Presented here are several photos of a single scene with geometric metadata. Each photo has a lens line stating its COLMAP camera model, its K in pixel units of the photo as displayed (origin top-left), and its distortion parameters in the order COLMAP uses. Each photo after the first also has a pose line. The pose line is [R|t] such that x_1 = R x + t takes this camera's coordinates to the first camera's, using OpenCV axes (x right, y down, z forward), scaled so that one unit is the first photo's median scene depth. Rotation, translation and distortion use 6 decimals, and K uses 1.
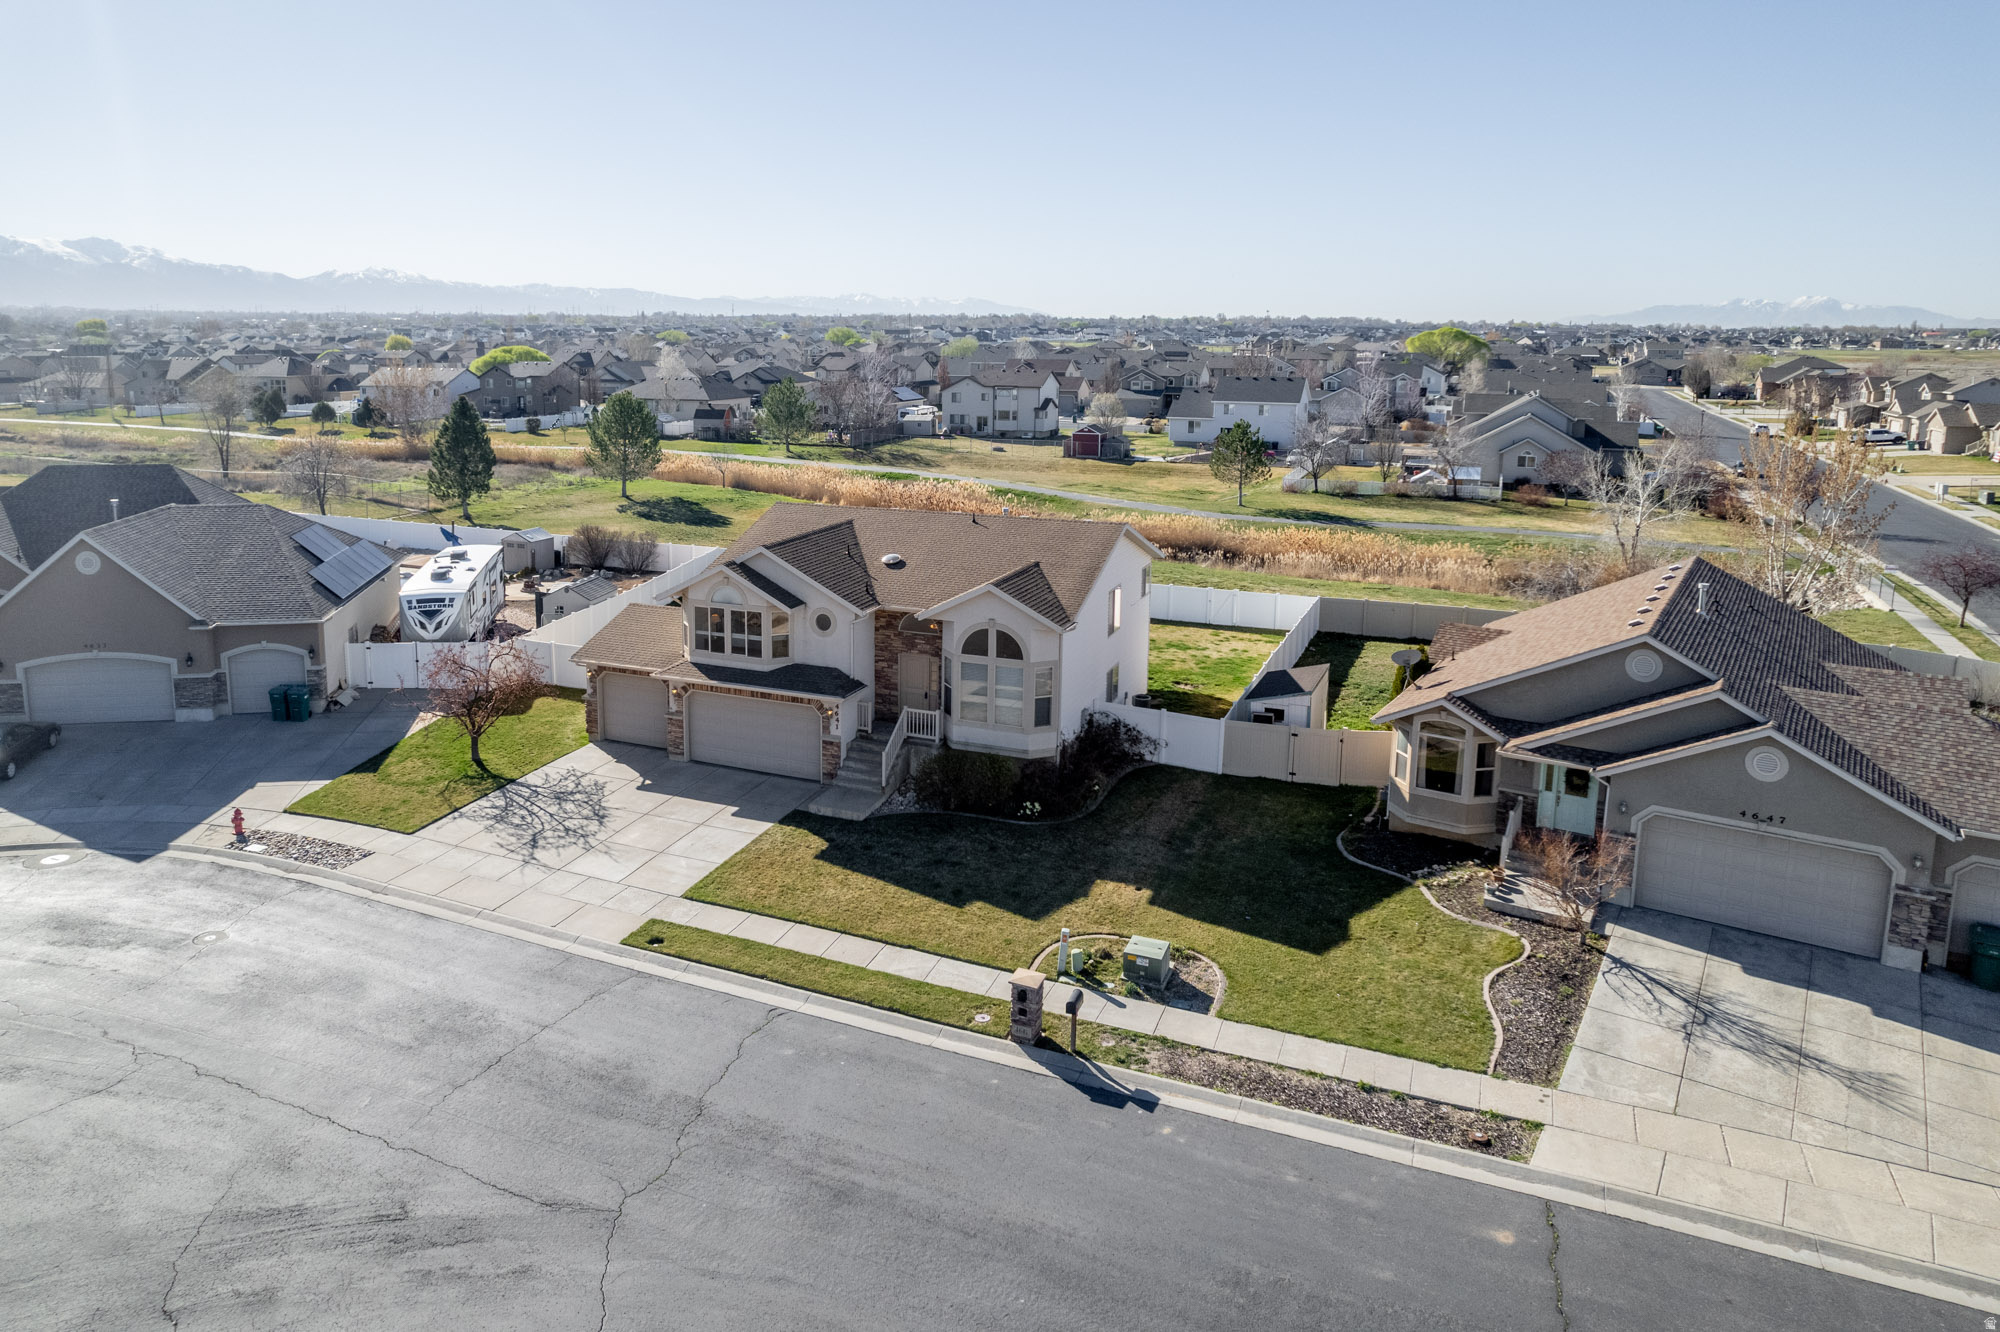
lens RADIAL K [[1309.5, 0, 893.6], [0, 1309.5, 527.6], [0, 0, 1]] dist [-0.056981, 0.038886]
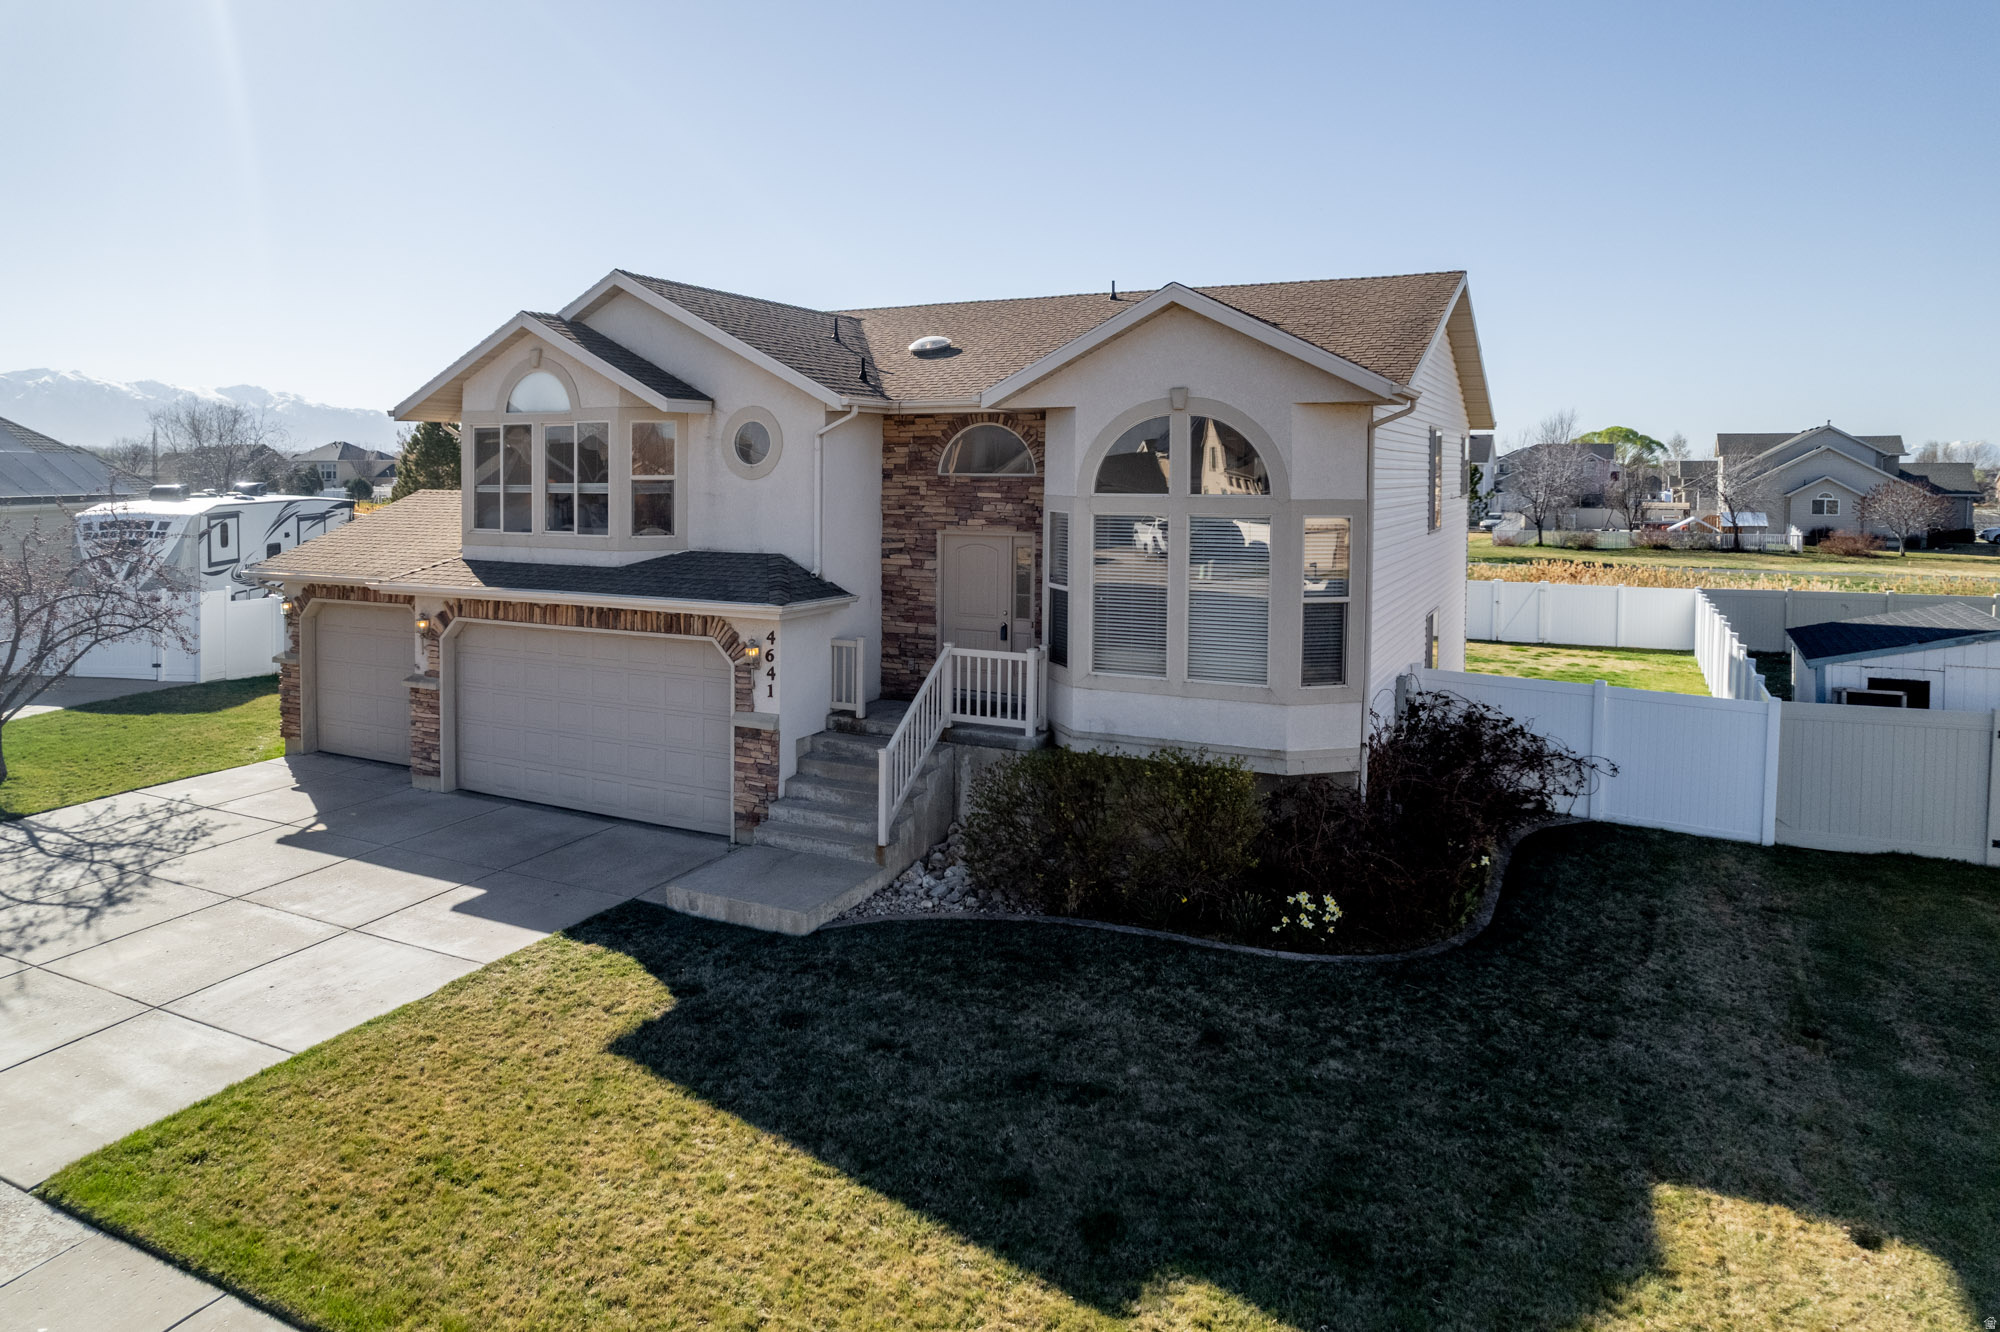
lens RADIAL K [[1309.5, 0, 893.6], [0, 1309.5, 527.6], [0, 0, 1]] dist [-0.056981, 0.038886]
pose [[0.996648, 0.006075, -0.081579, 0.025110], [-0.015056, 0.993825, -0.109931, 0.151023], [0.080407, 0.110791, 0.990586, 0.633847]]
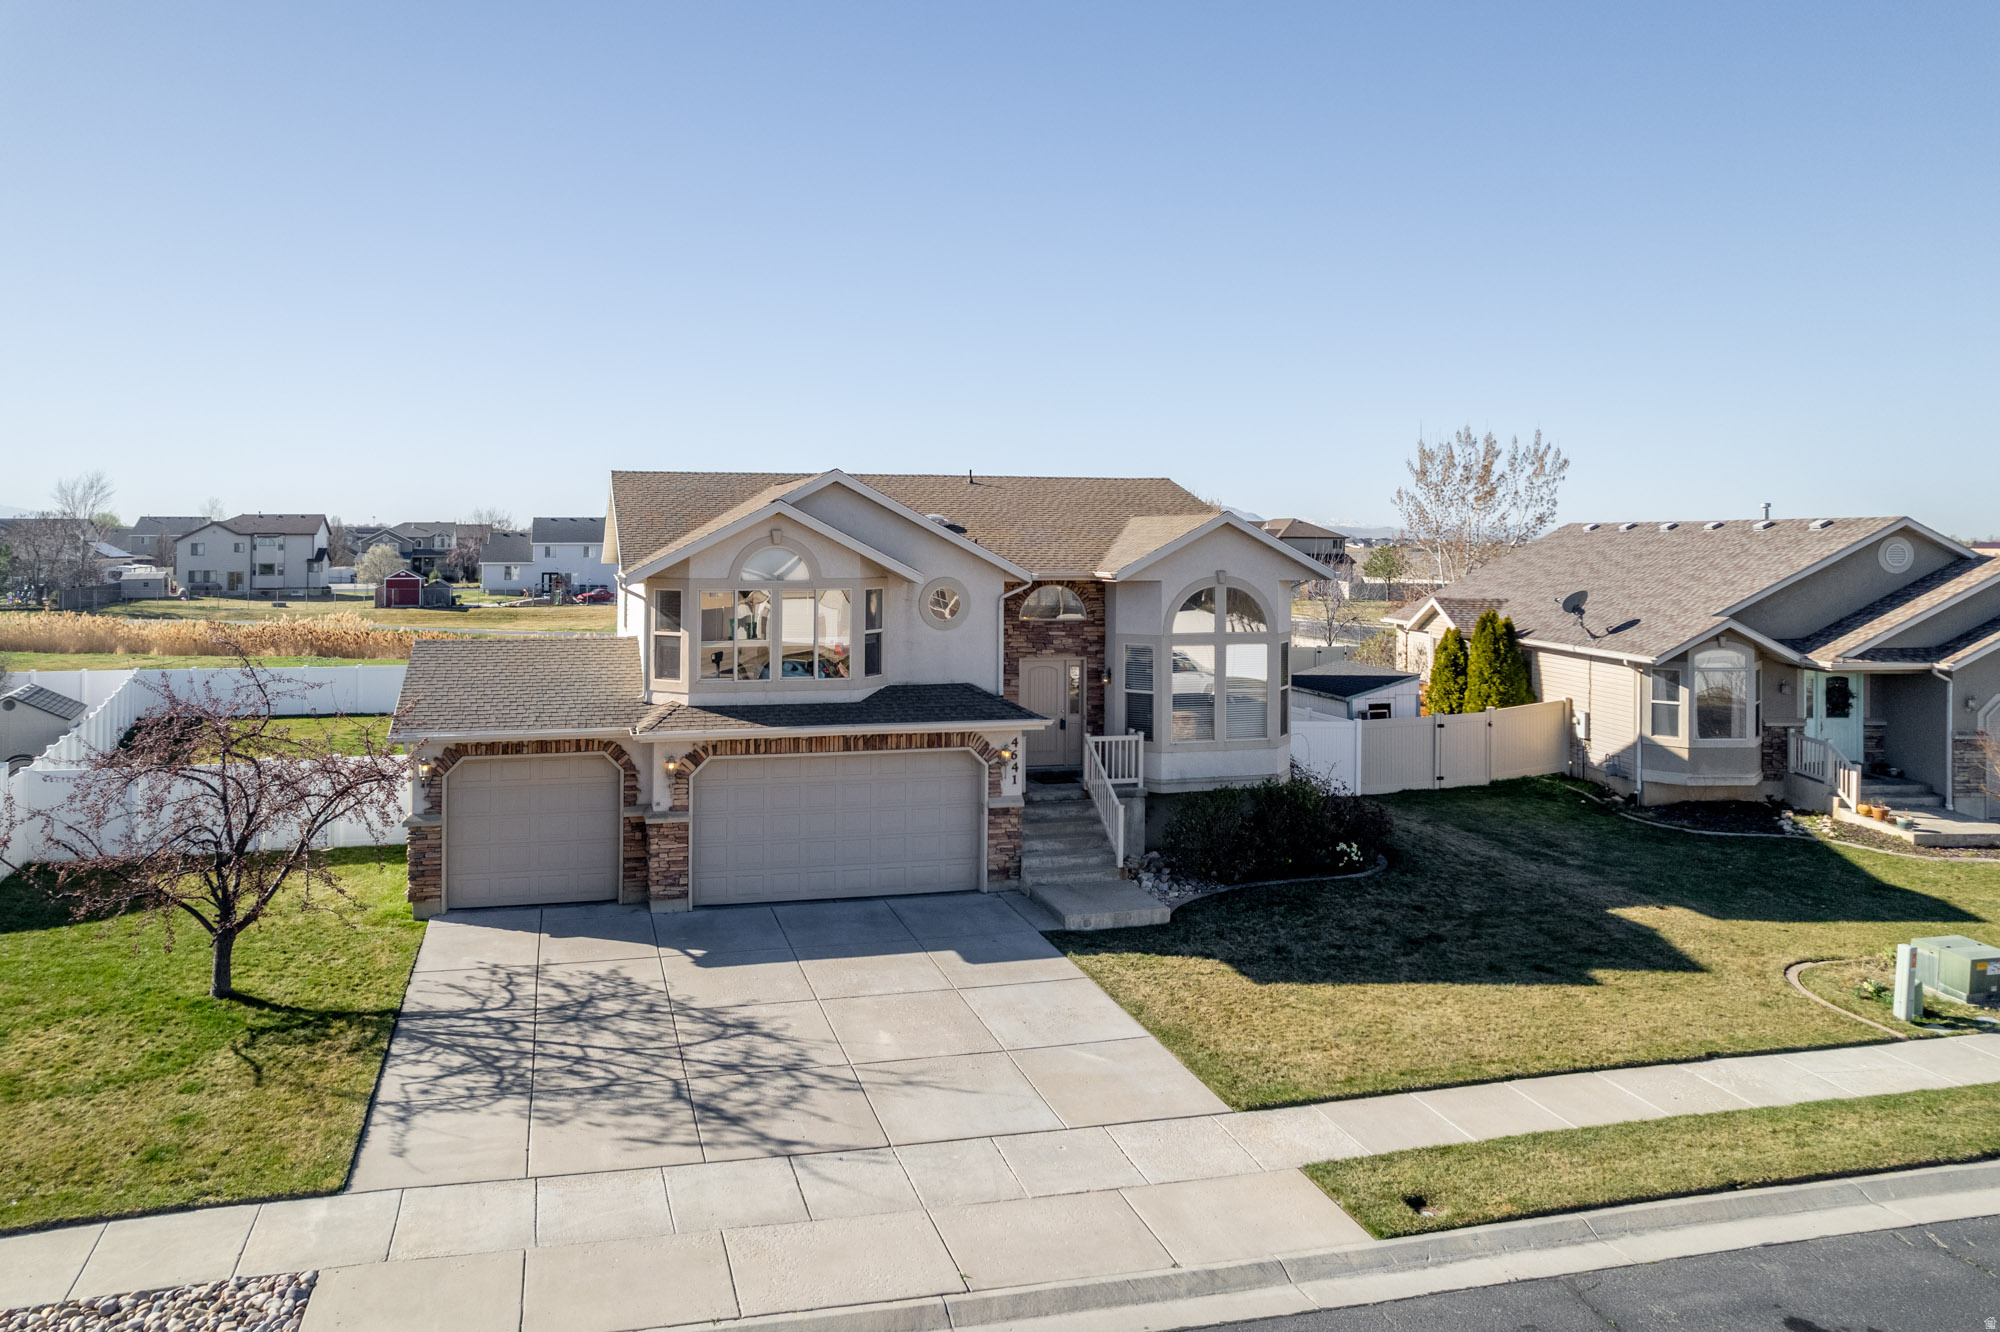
lens RADIAL K [[1309.5, 0, 893.6], [0, 1309.5, 527.6], [0, 0, 1]] dist [-0.056981, 0.038886]
pose [[0.791425, 0.007651, 0.611219, -0.439490], [0.089298, 0.987747, -0.127991, 0.116449], [-0.604709, 0.155876, 0.781044, 0.597580]]
